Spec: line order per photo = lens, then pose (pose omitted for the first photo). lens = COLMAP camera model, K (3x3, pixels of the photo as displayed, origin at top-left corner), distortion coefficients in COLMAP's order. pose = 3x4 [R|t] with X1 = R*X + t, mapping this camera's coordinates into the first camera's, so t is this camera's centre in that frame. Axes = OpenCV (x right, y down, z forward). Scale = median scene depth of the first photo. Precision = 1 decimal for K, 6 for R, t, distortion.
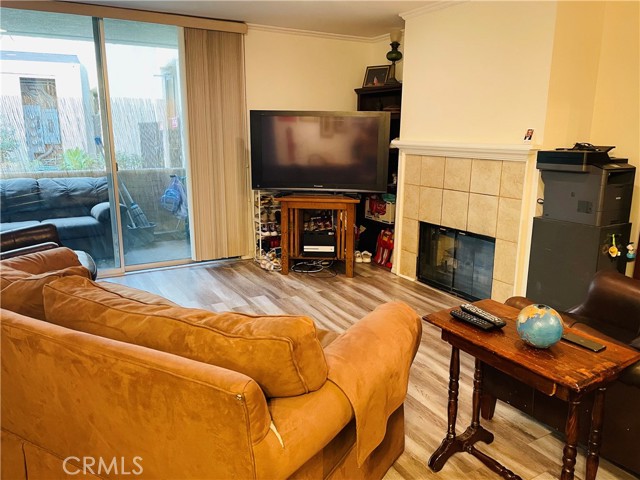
lens RADIAL K [[484.3, 0, 322.2], [0, 484.3, 238.6], [0, 0, 1]] dist [0.054439, -0.015255]
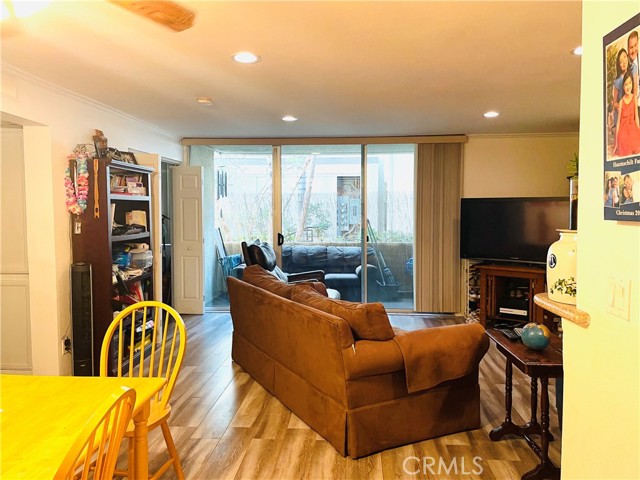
lens RADIAL K [[484.3, 0, 318.9], [0, 484.3, 238.1], [0, 0, 1]] dist [0.054439, -0.015255]
pose [[0.829608, 0.026506, -0.557717, 0.246430], [-0.117618, 0.984755, -0.128157, 0.050499], [0.545817, 0.171917, 0.820078, -0.245921]]
